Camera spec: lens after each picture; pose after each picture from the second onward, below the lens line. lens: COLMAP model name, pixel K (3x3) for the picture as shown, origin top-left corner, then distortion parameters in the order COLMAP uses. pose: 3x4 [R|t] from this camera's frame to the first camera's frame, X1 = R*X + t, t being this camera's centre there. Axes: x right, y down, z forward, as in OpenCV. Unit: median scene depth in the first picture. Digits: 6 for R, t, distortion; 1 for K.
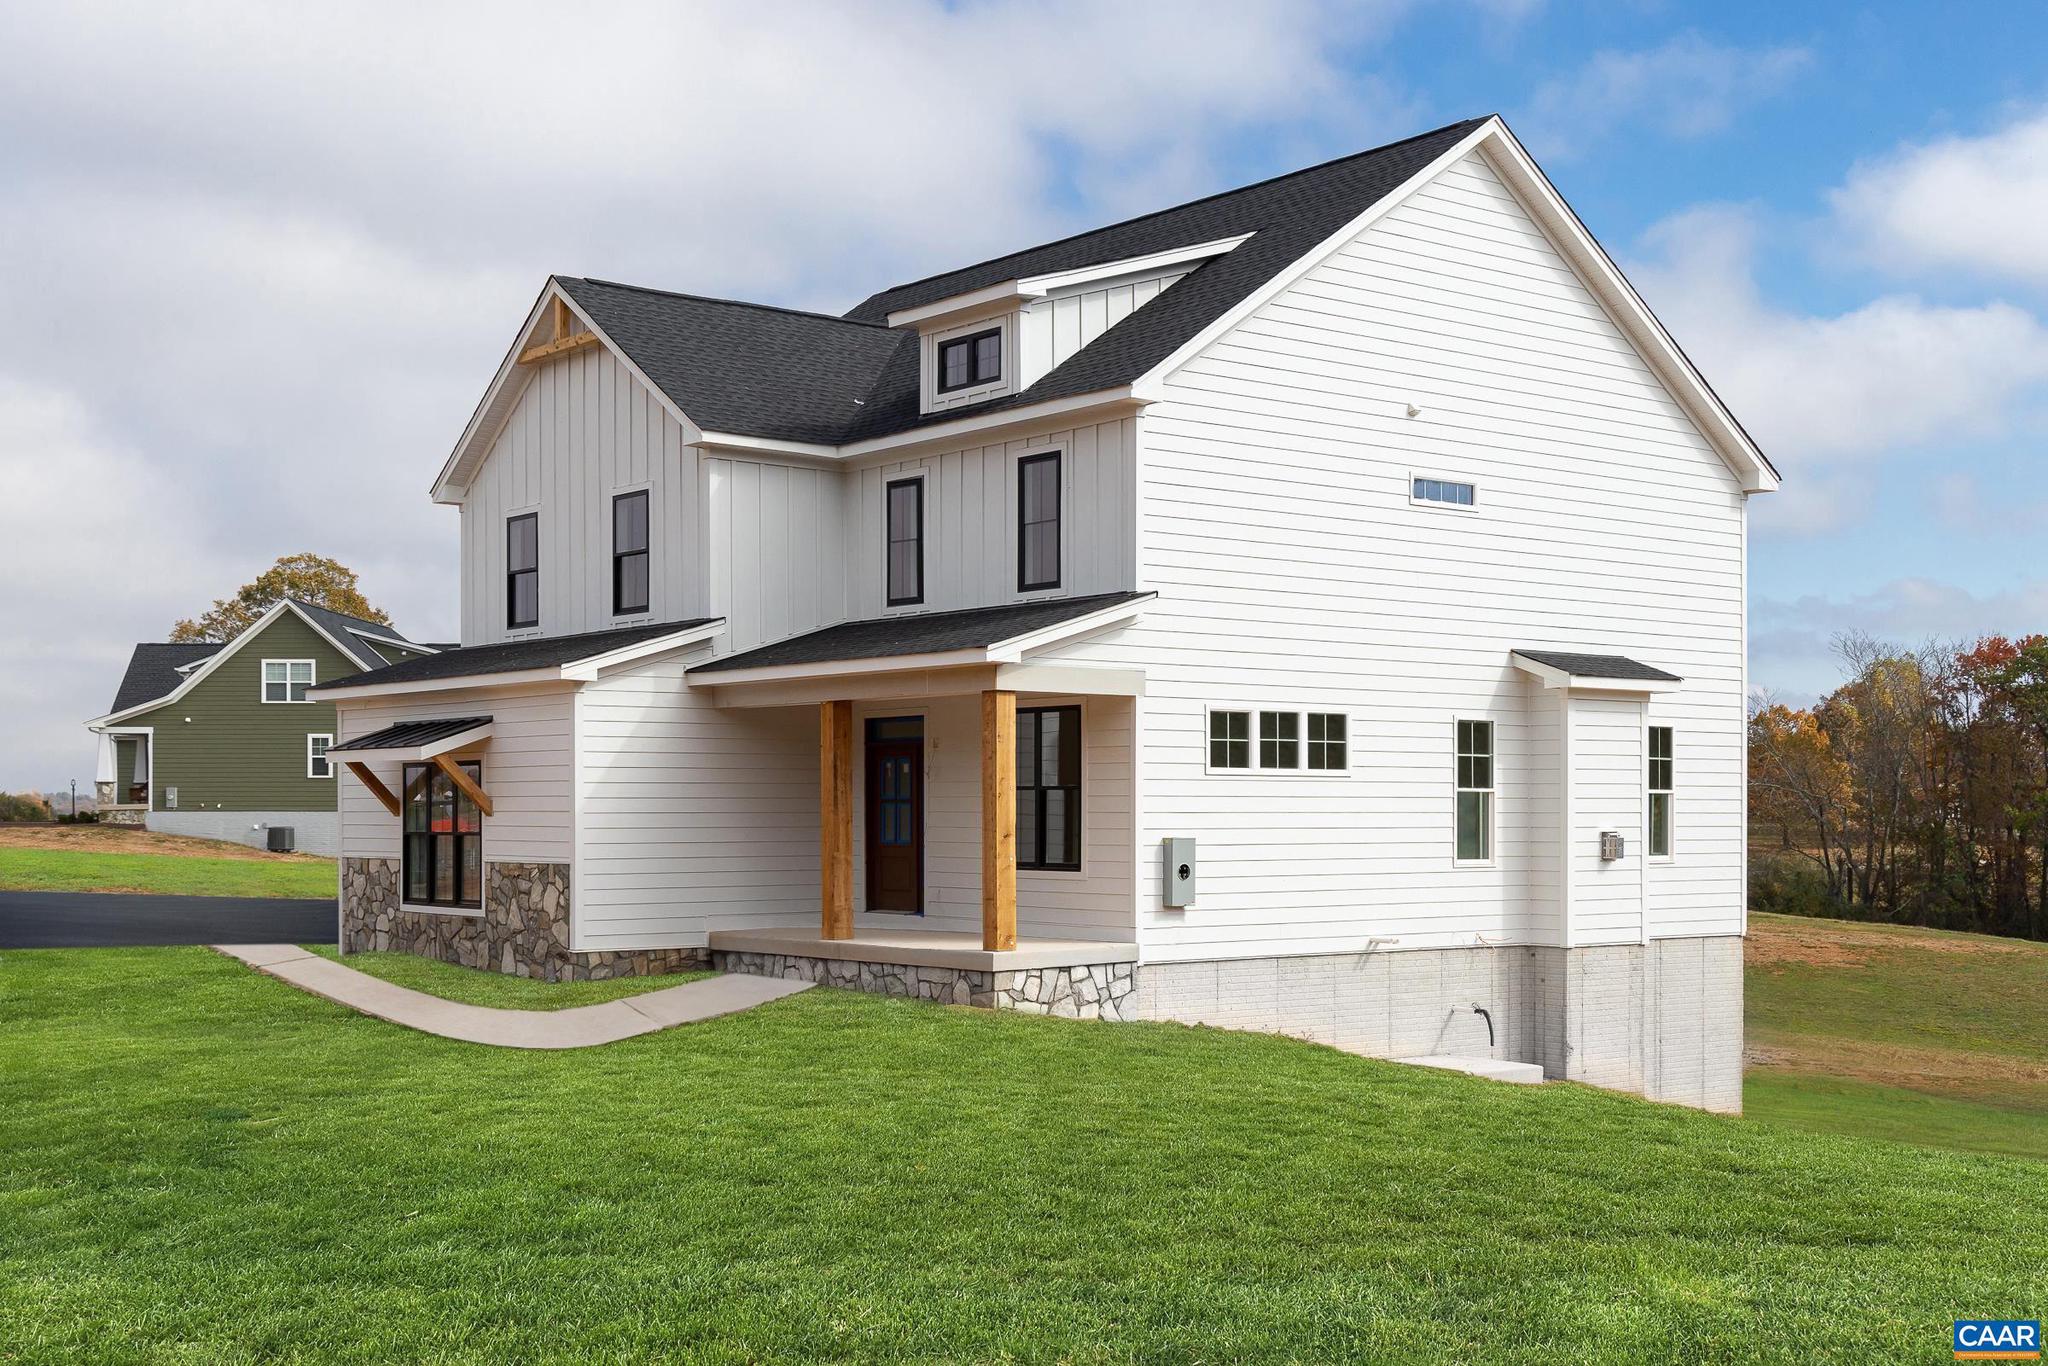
lens RADIAL K [[2618.2, 0, 888.3], [0, 2618.2, 649.6], [0, 0, 1]] dist [0.125325, 0.015678]
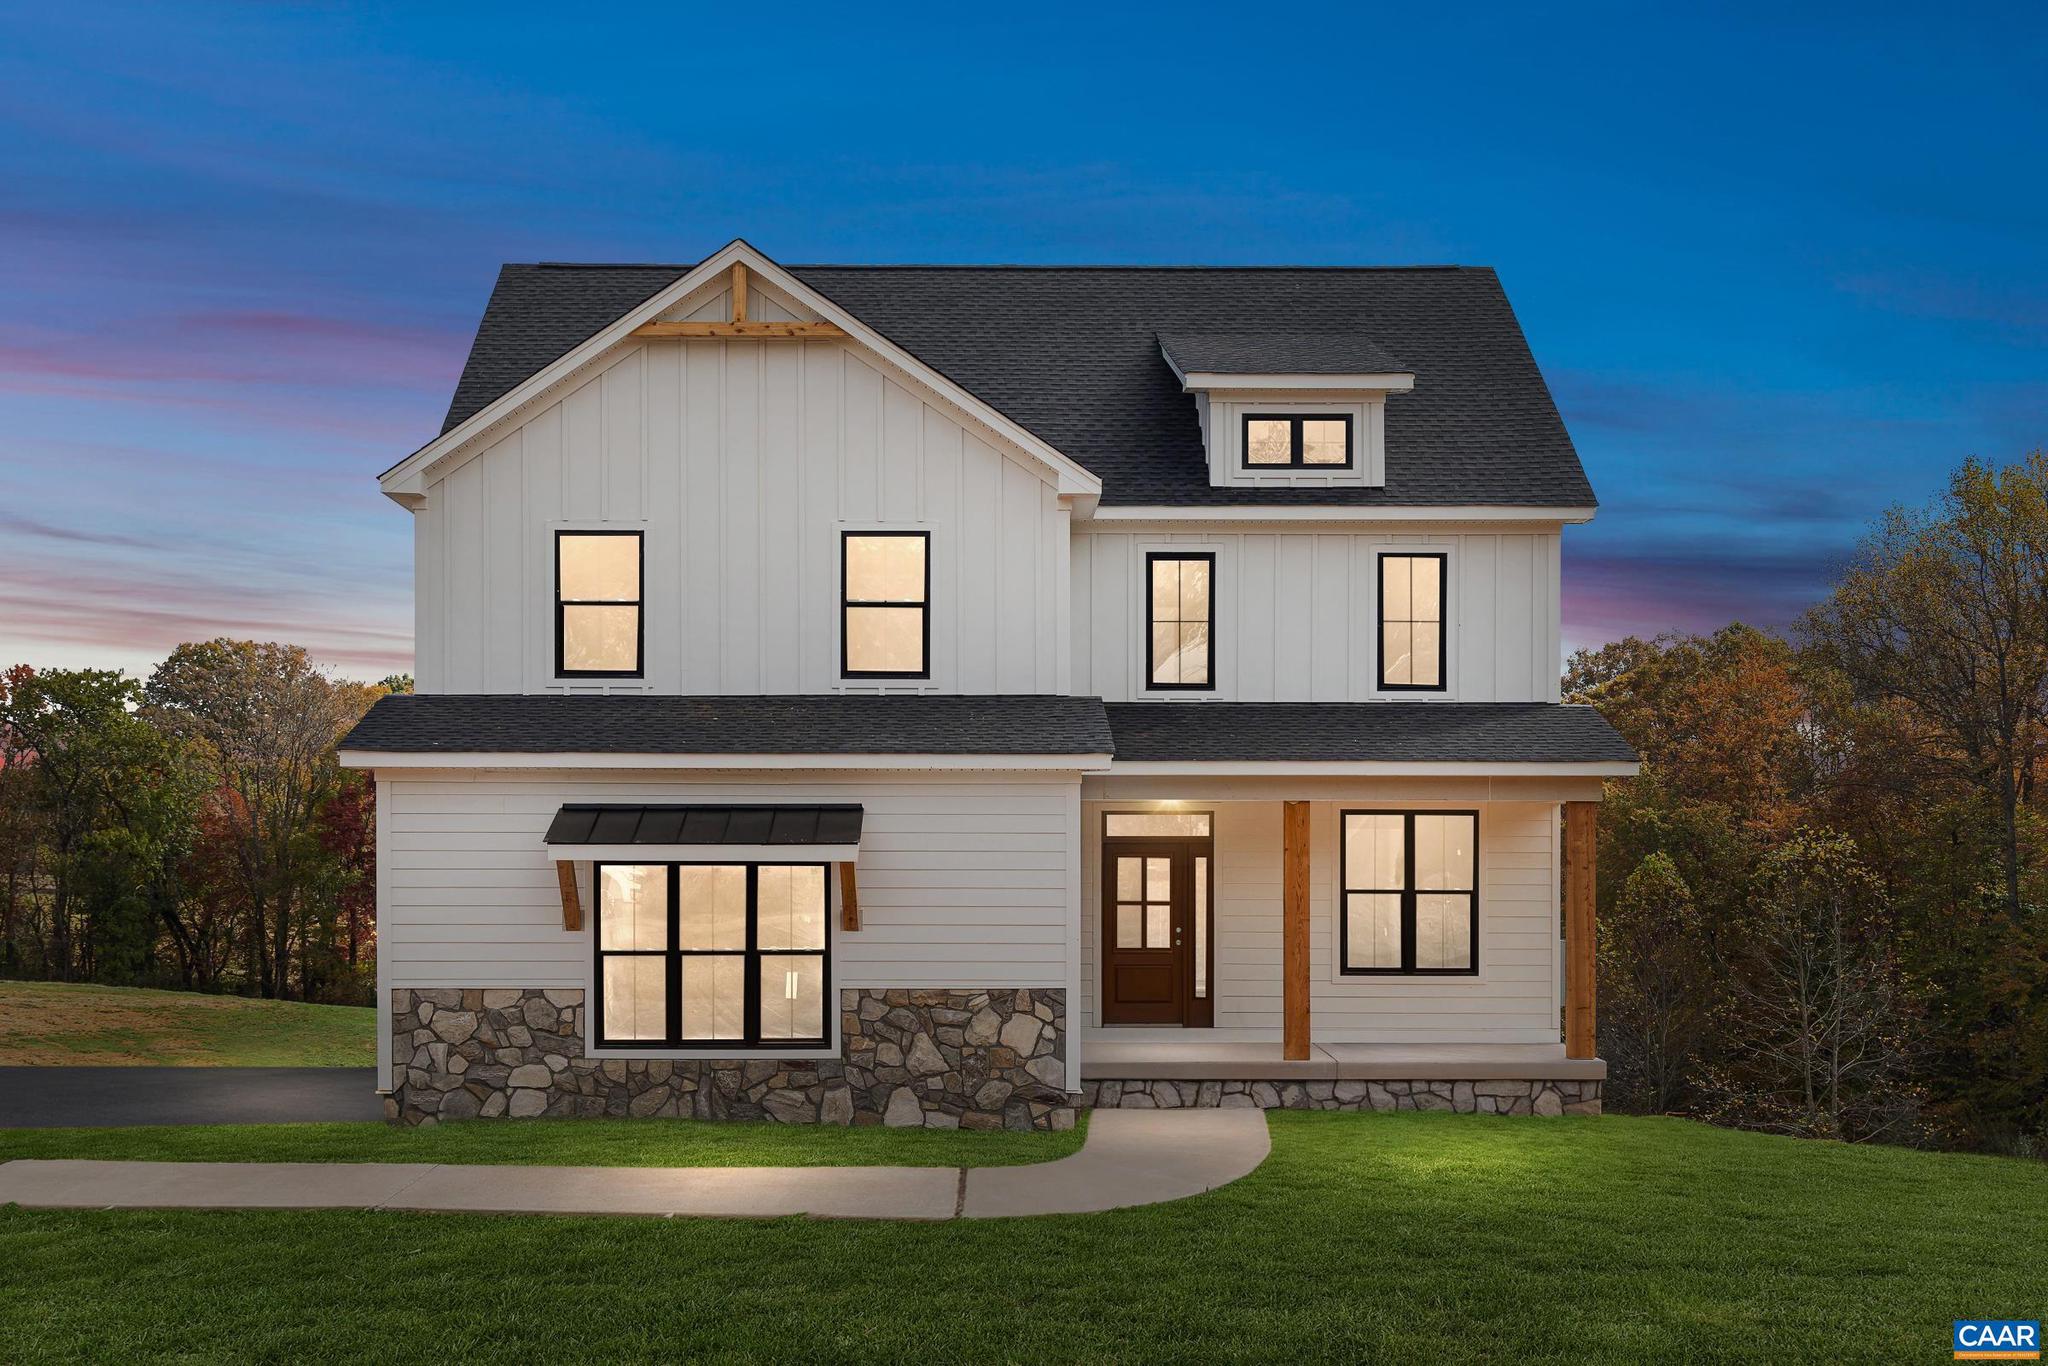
lens RADIAL K [[2849.9, 0, 1139.3], [0, 2849.9, 731.3], [0, 0, 1]] dist [-0.014318, 0.063201]
pose [[0.575799, 0.032671, 0.816938, -0.854957], [-0.052141, 0.998635, -0.003187, 0.001864], [-0.815927, -0.040761, 0.576717, 0.465609]]
